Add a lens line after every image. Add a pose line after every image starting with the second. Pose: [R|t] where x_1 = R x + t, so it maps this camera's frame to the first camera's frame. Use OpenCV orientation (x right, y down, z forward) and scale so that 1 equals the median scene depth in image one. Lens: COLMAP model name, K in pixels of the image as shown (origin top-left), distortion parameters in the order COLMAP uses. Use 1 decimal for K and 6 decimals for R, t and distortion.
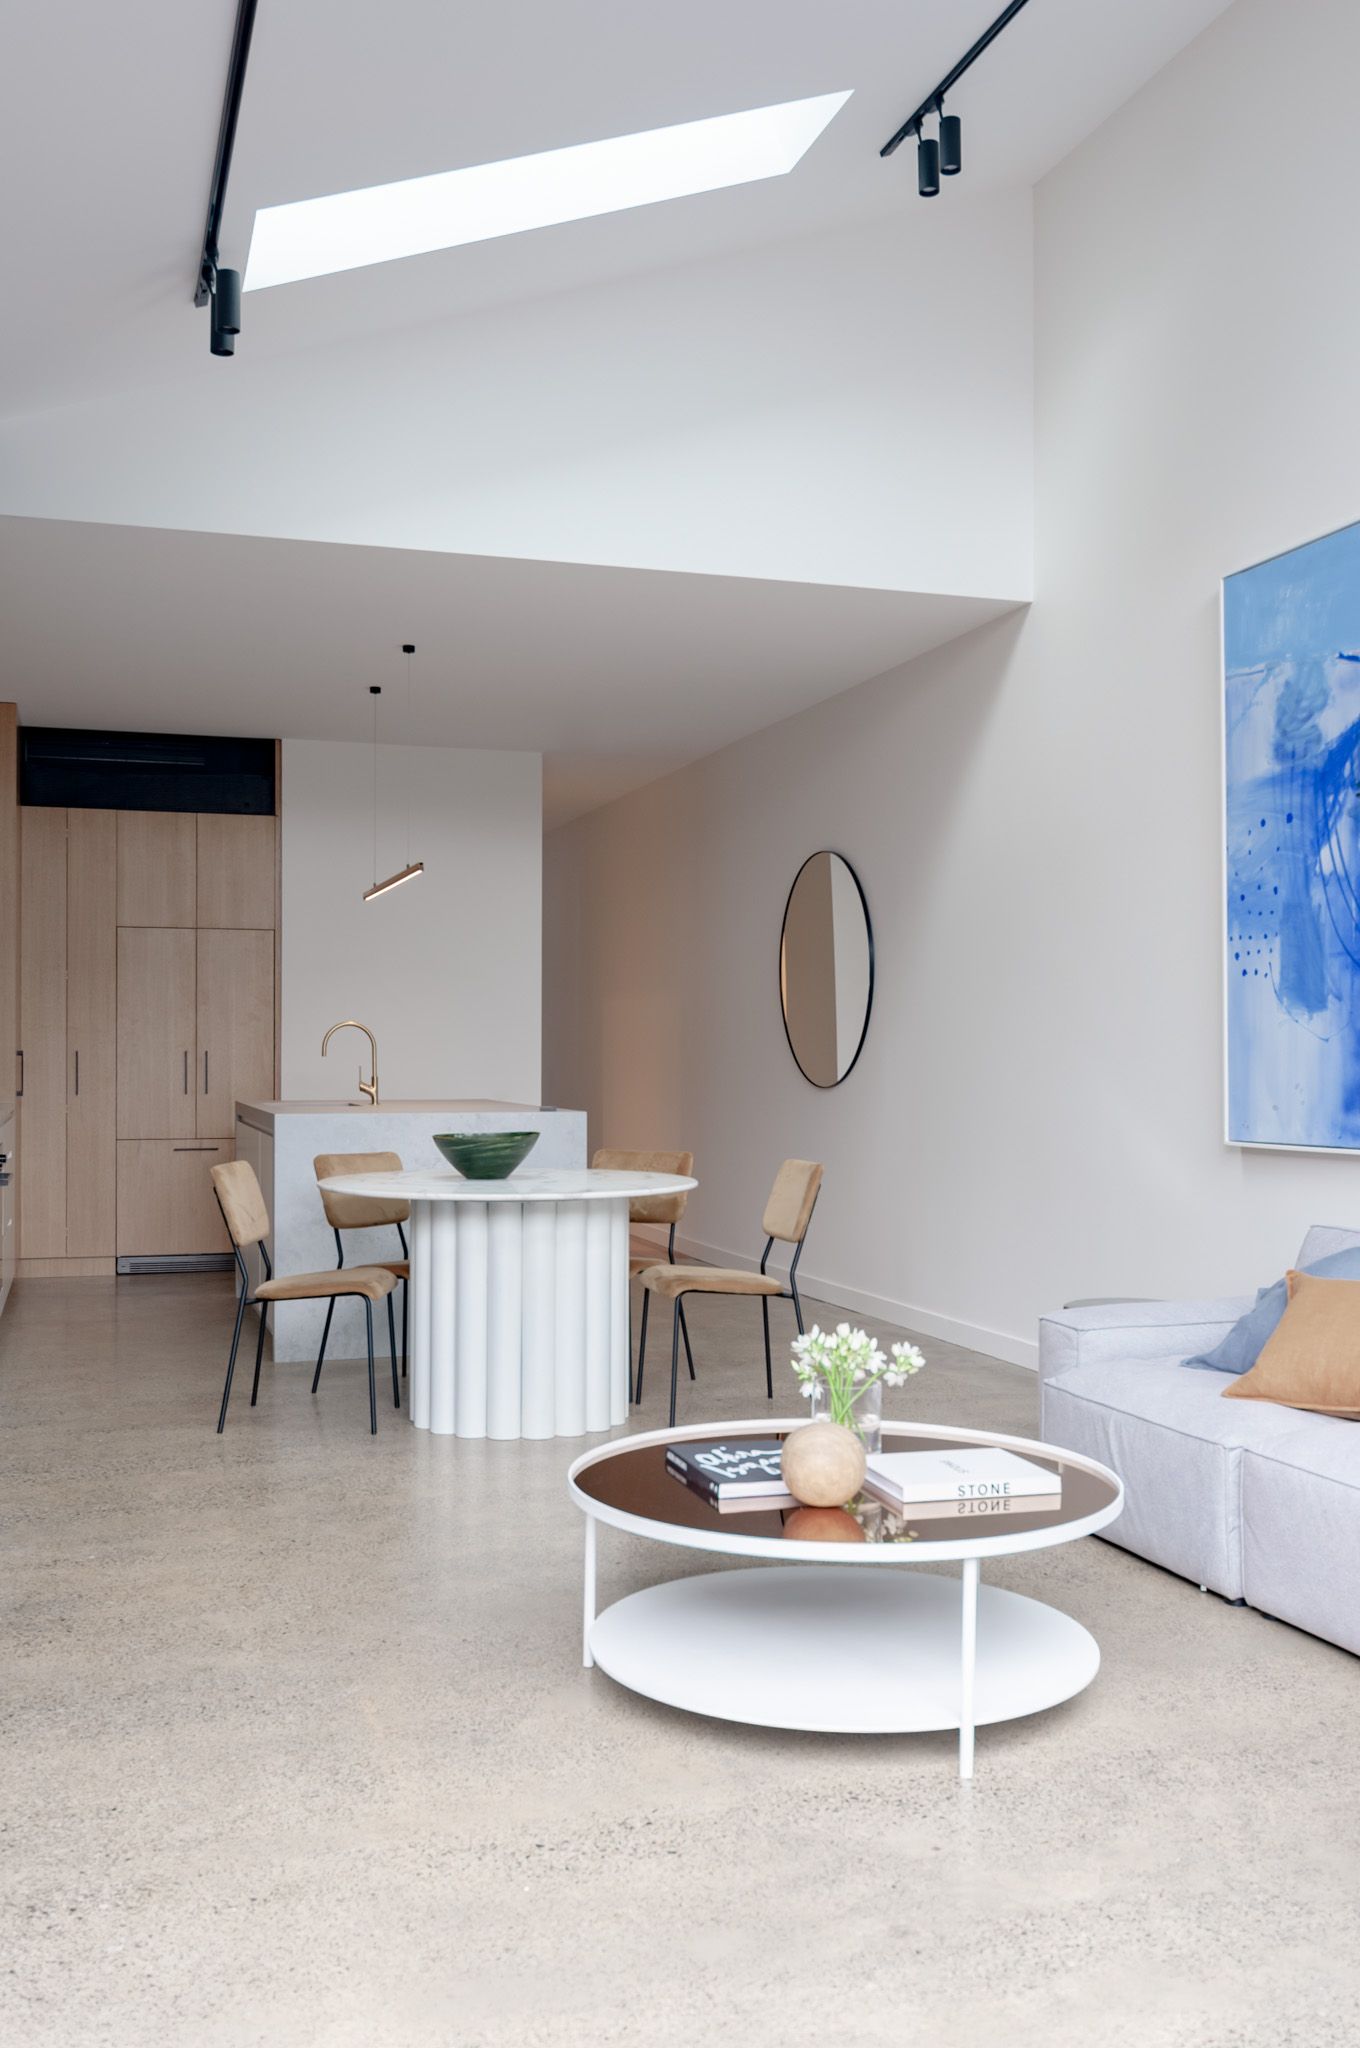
lens RADIAL K [[1924.0, 0, 683.4], [0, 1924.0, 1026.3], [0, 0, 1]] dist [0.056706, 0.000000]
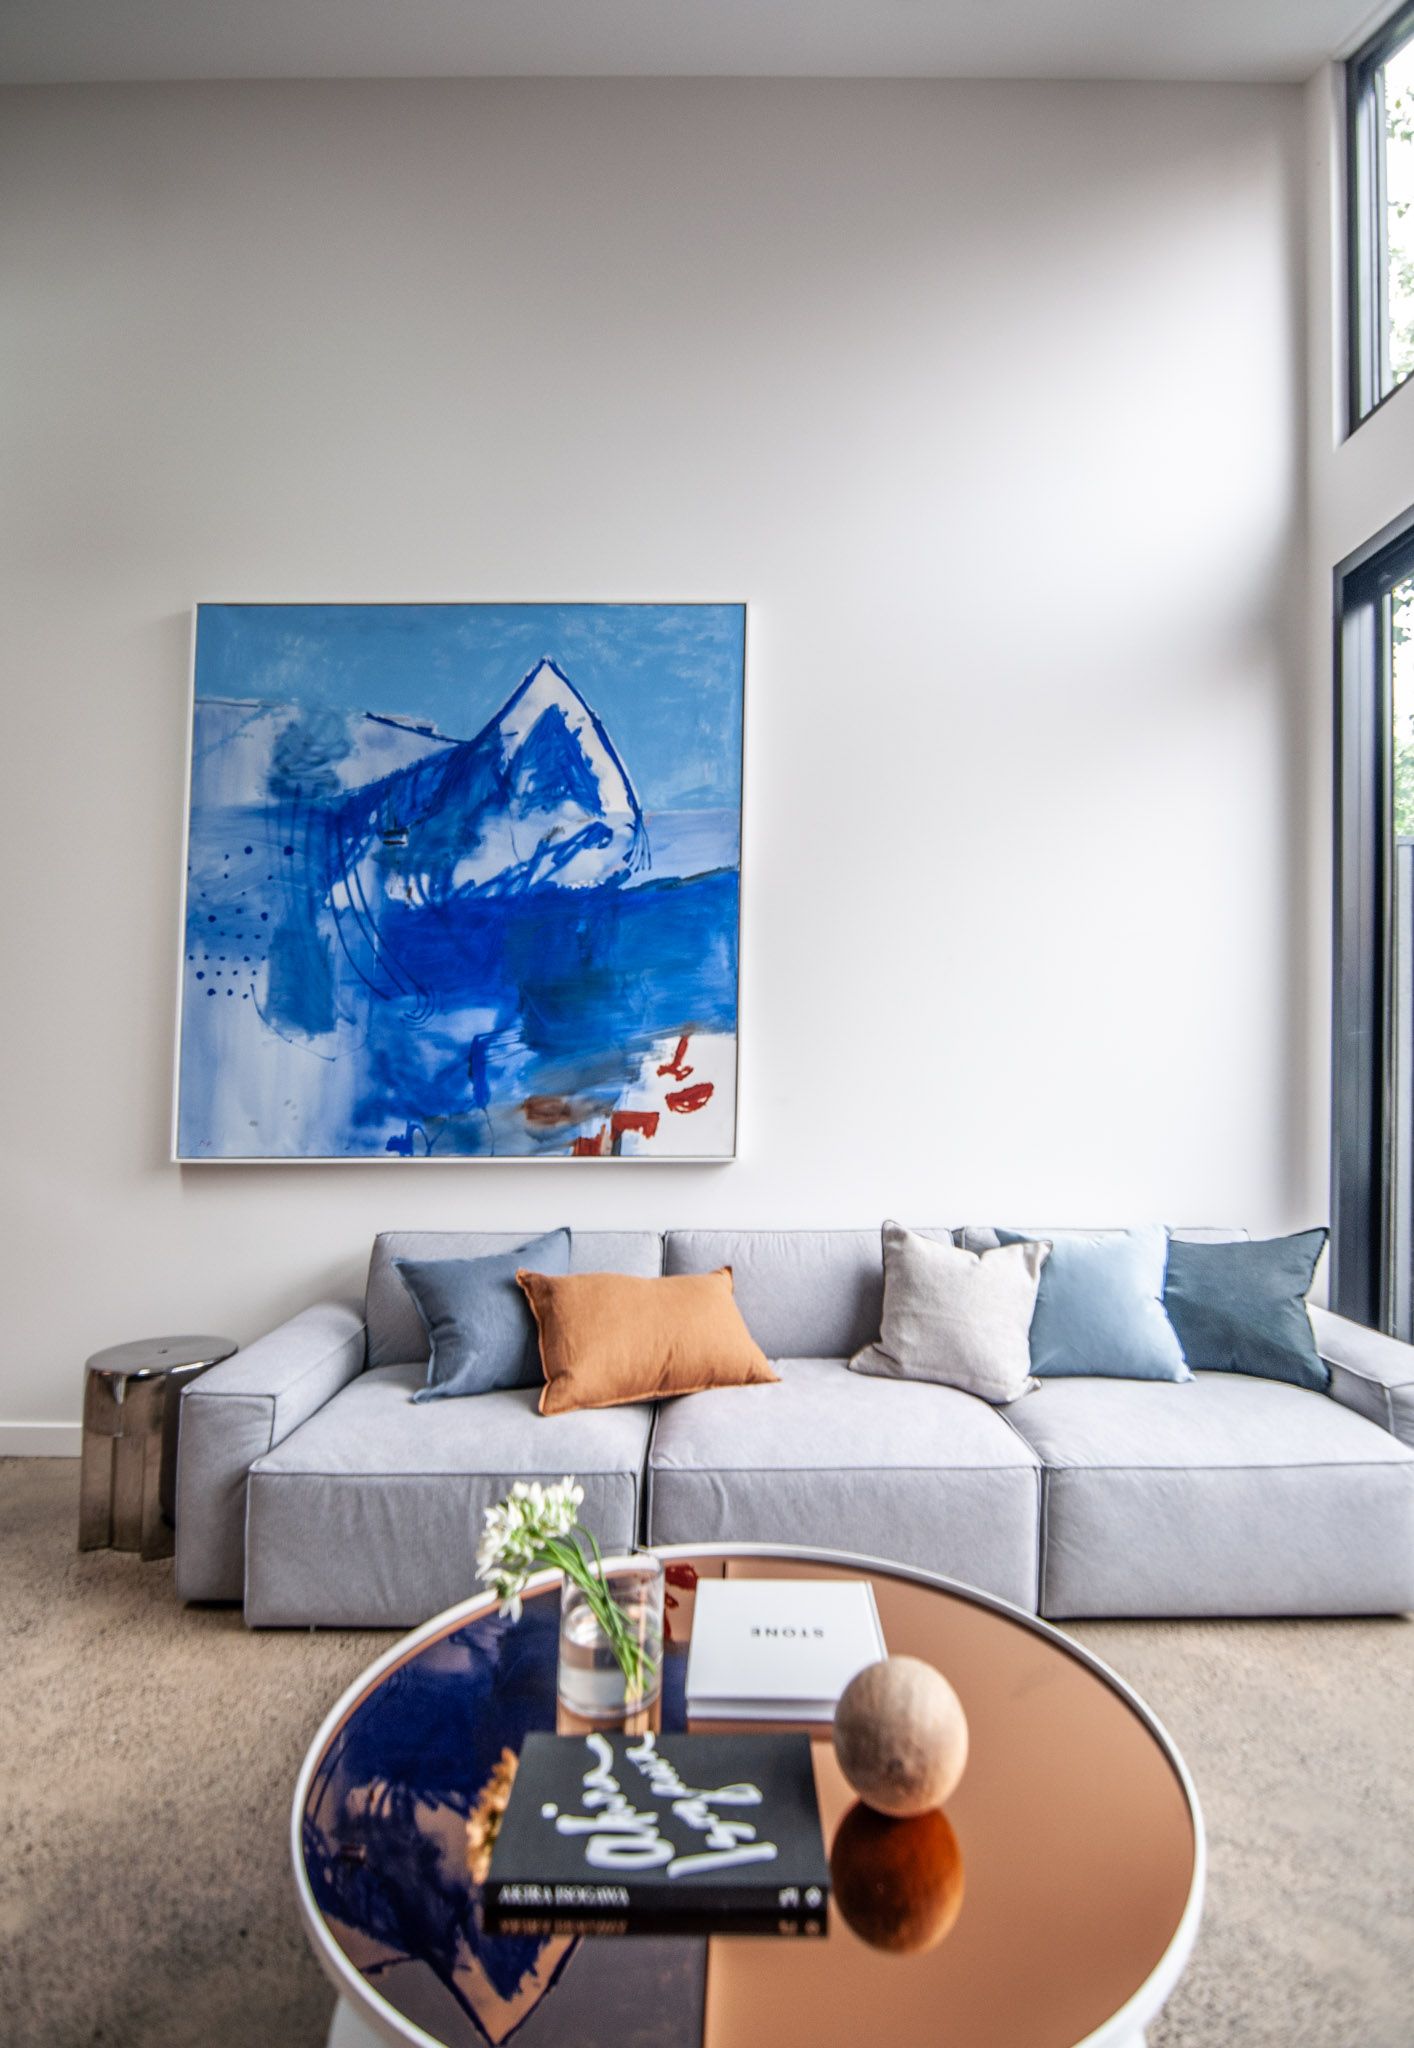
lens RADIAL K [[1086.2, 0, 705.5], [0, 1086.2, 1022.0], [0, 0, 1]] dist [0.011963, -0.002817]
pose [[0.300296, 0.039182, 0.953041, -0.186881], [-0.014492, 0.999228, -0.036515, 0.005399], [-0.953736, -0.002846, 0.300632, 0.603351]]
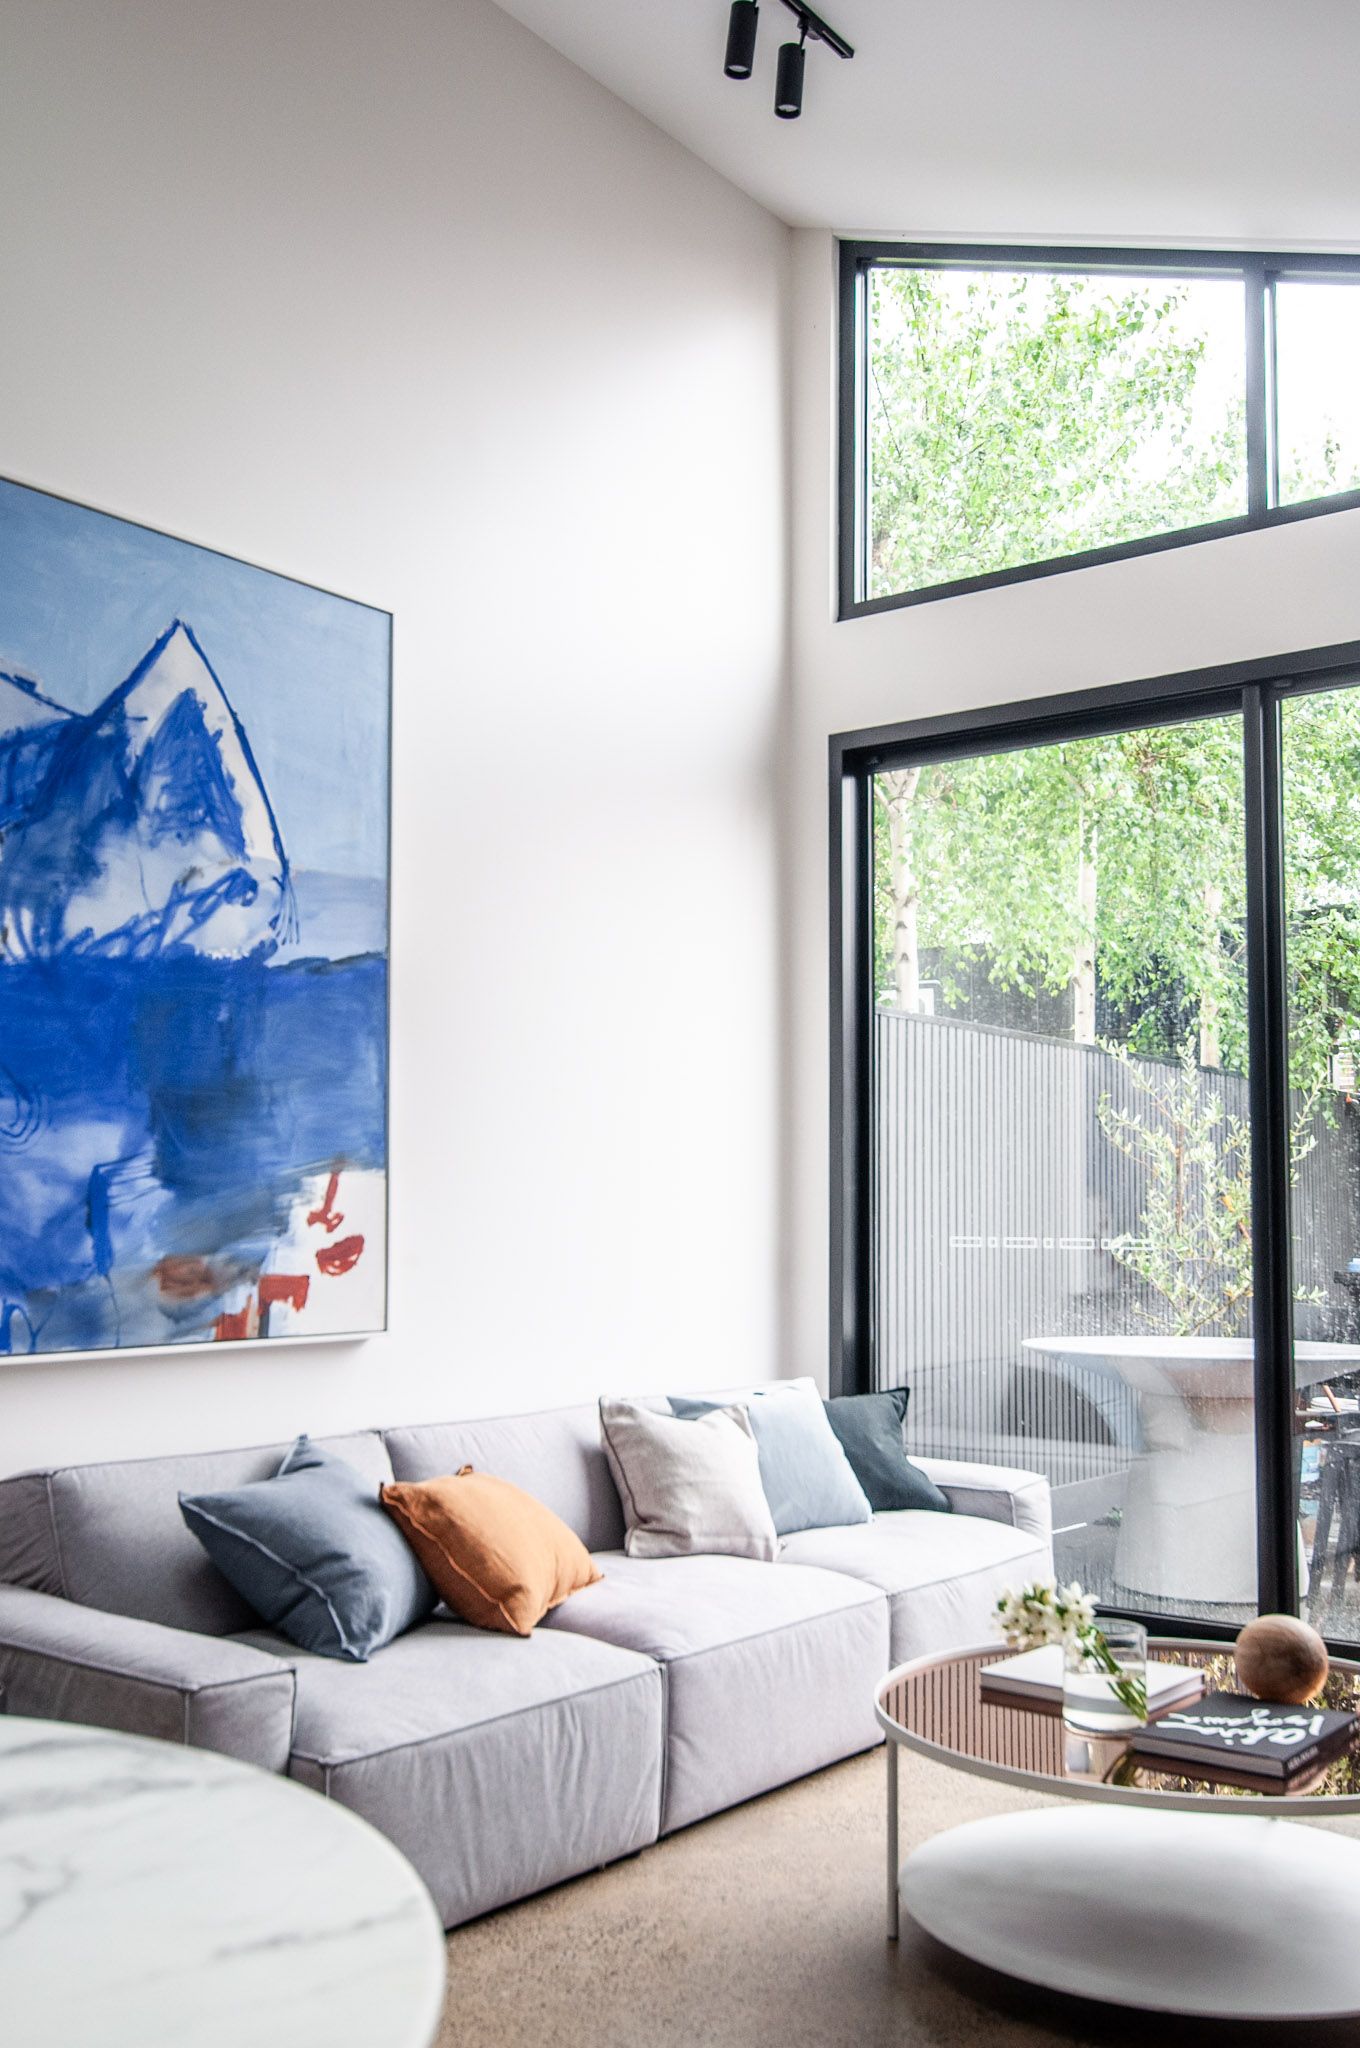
lens RADIAL K [[1924.0, 0, 682.3], [0, 1924.0, 1043.9], [0, 0, 1]] dist [0.056706, 0.000000]
pose [[-0.583634, 0.065322, 0.809385, -0.354519], [-0.021048, 0.995207, -0.095496, 0.011768], [-0.811744, -0.072771, -0.579462, 1.155721]]
